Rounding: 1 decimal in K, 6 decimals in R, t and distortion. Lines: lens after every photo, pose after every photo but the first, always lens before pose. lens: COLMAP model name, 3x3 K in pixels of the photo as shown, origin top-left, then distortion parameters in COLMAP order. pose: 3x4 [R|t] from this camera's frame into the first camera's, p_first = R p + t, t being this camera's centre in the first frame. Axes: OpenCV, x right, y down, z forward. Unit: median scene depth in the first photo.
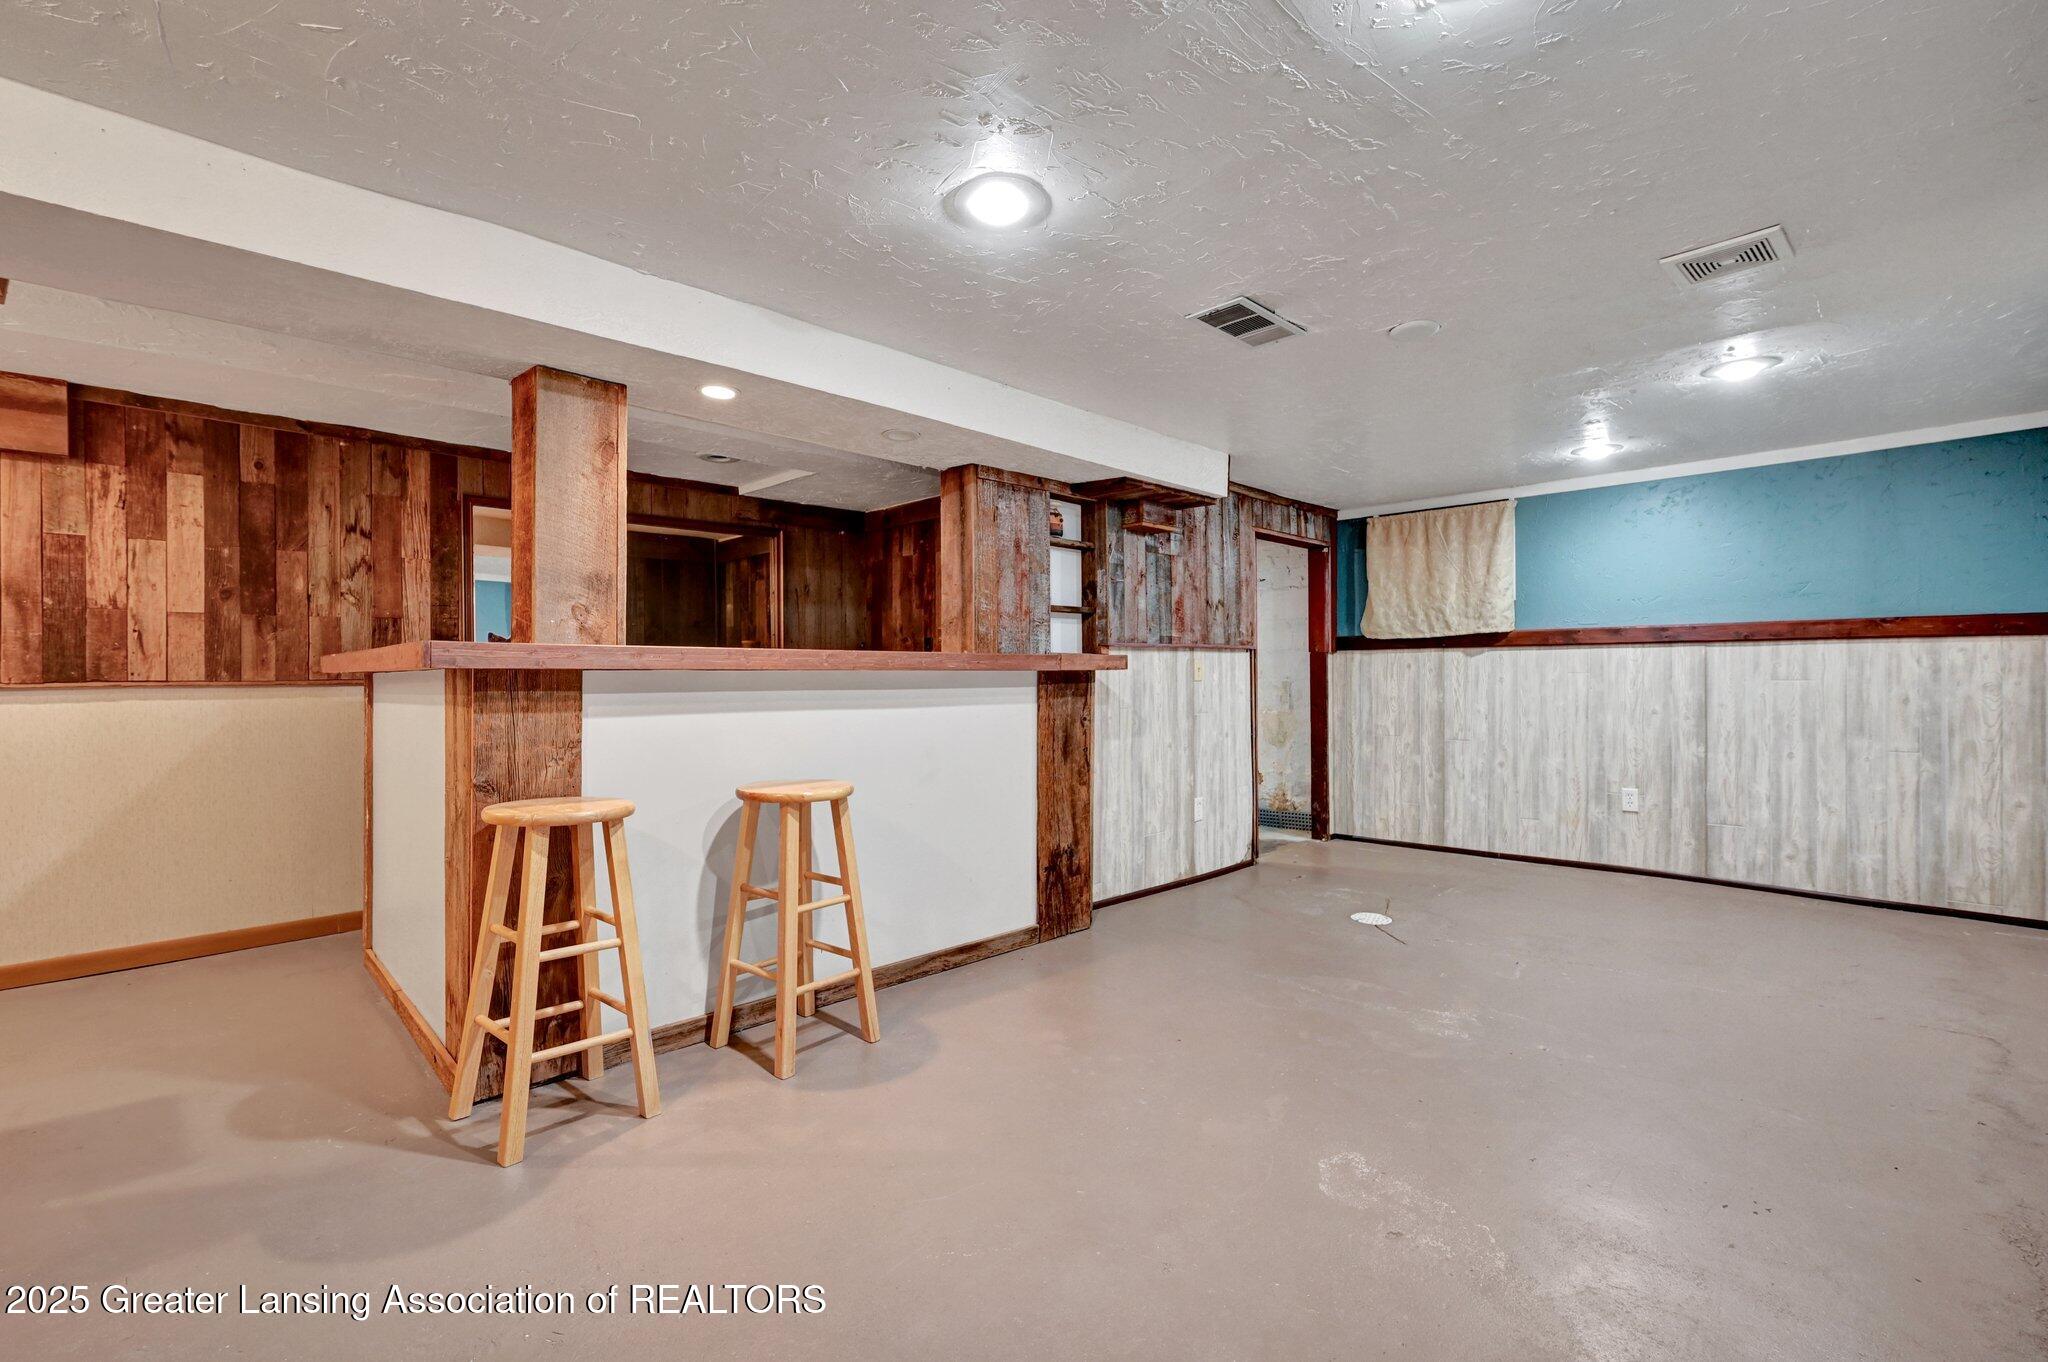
lens RADIAL K [[935.9, 0, 1020.3], [0, 935.9, 672.6], [0, 0, 1]] dist [-0.004191, -0.000385]
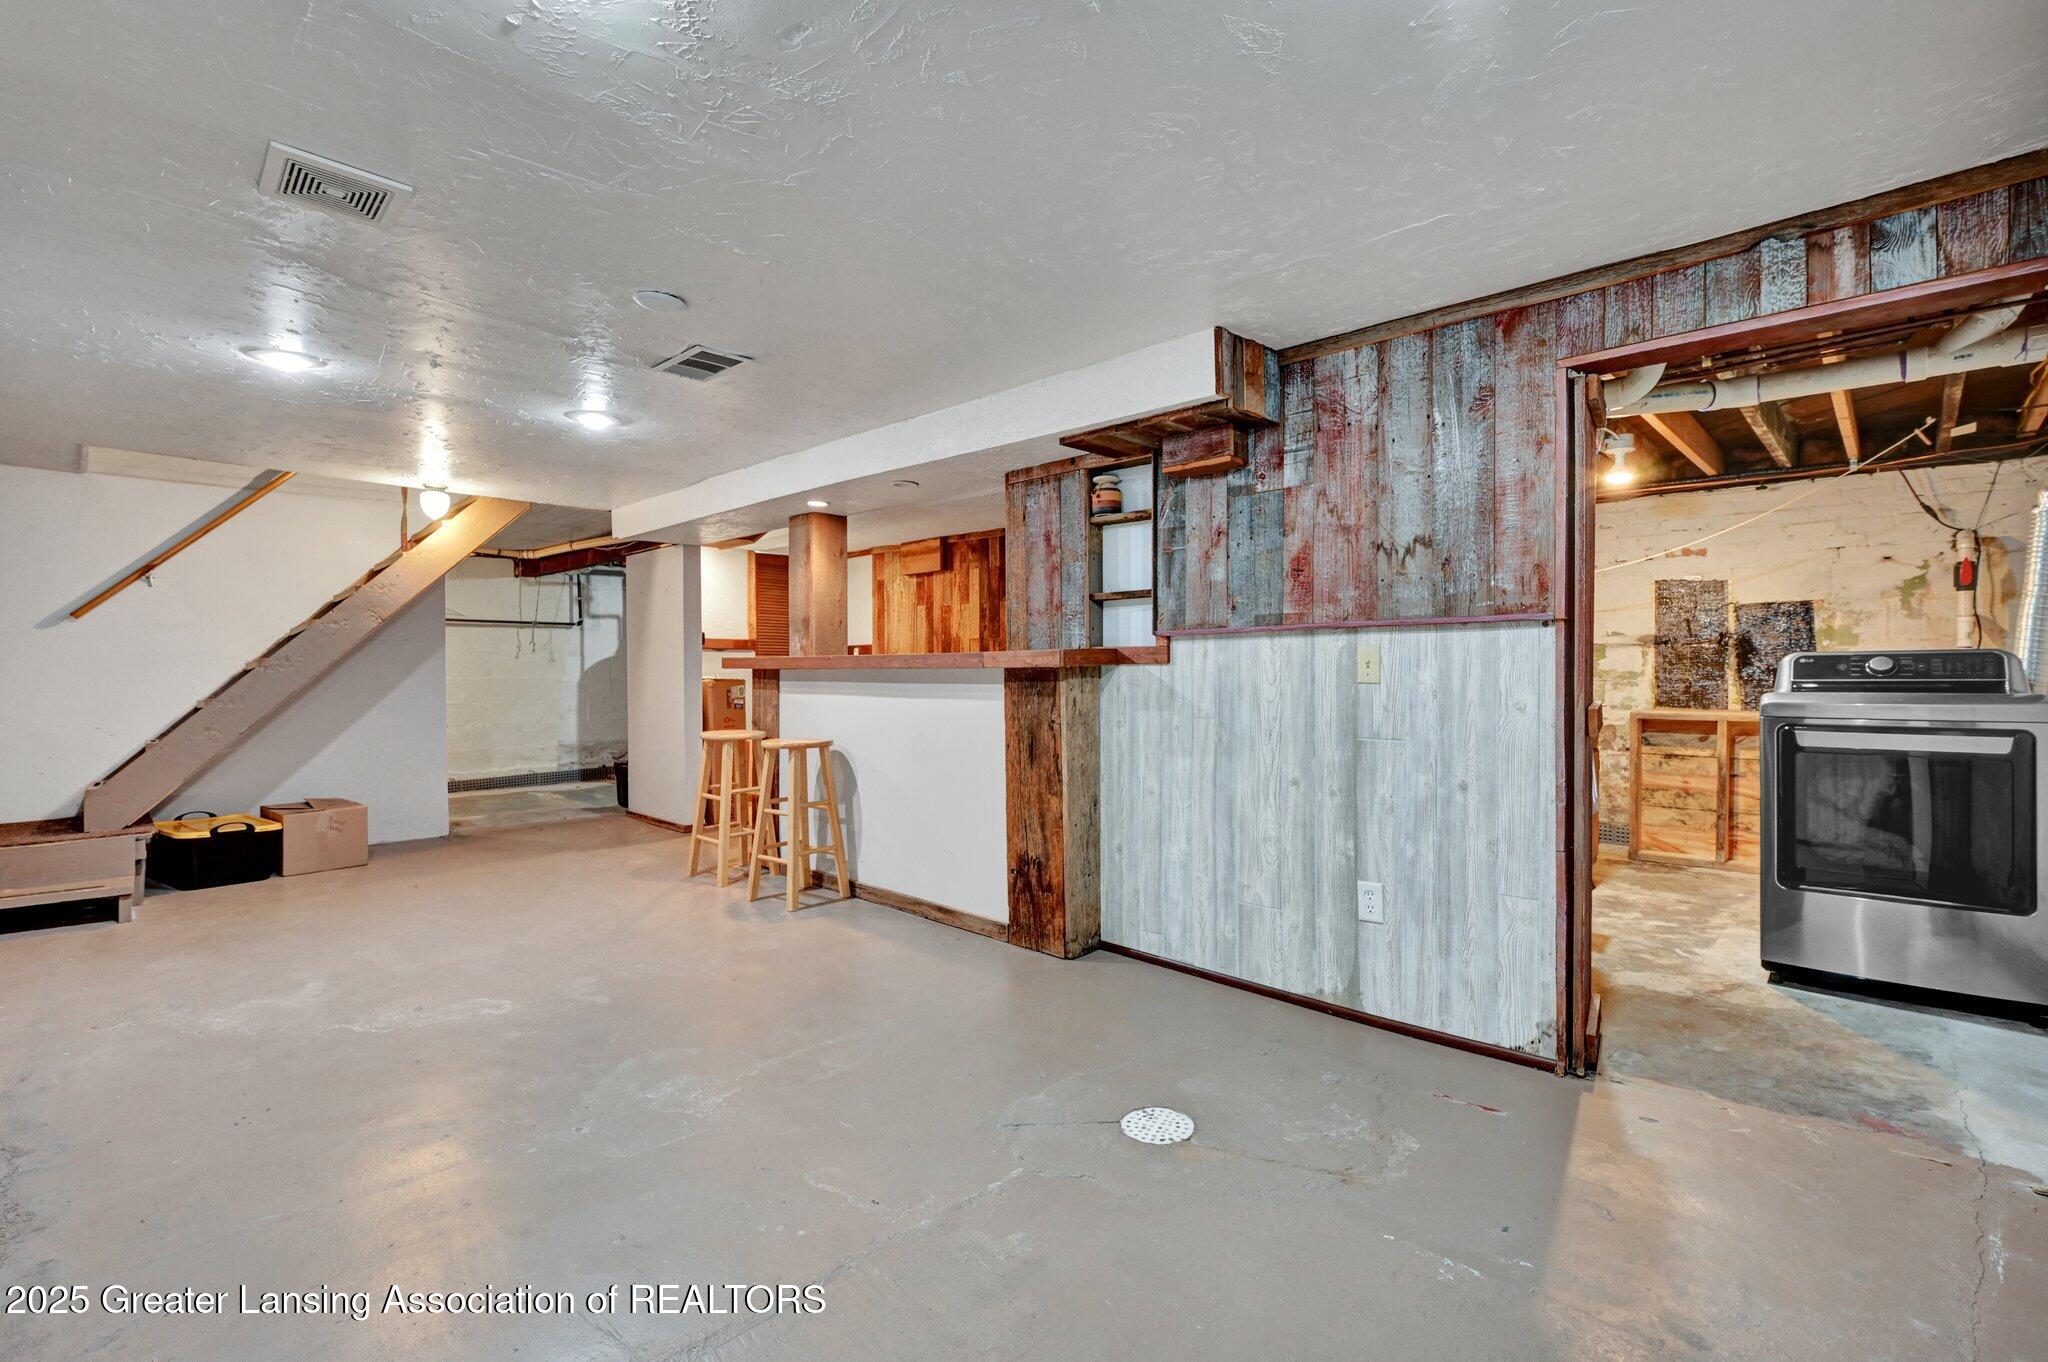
lens RADIAL K [[935.9, 0, 1020.3], [0, 935.9, 672.6], [0, 0, 1]] dist [-0.004191, -0.000385]
pose [[-0.003600, 0.006154, -0.999975, 0.856594], [0.006192, 0.999962, 0.006132, -0.002908], [0.999974, -0.006170, -0.003638, 0.863725]]
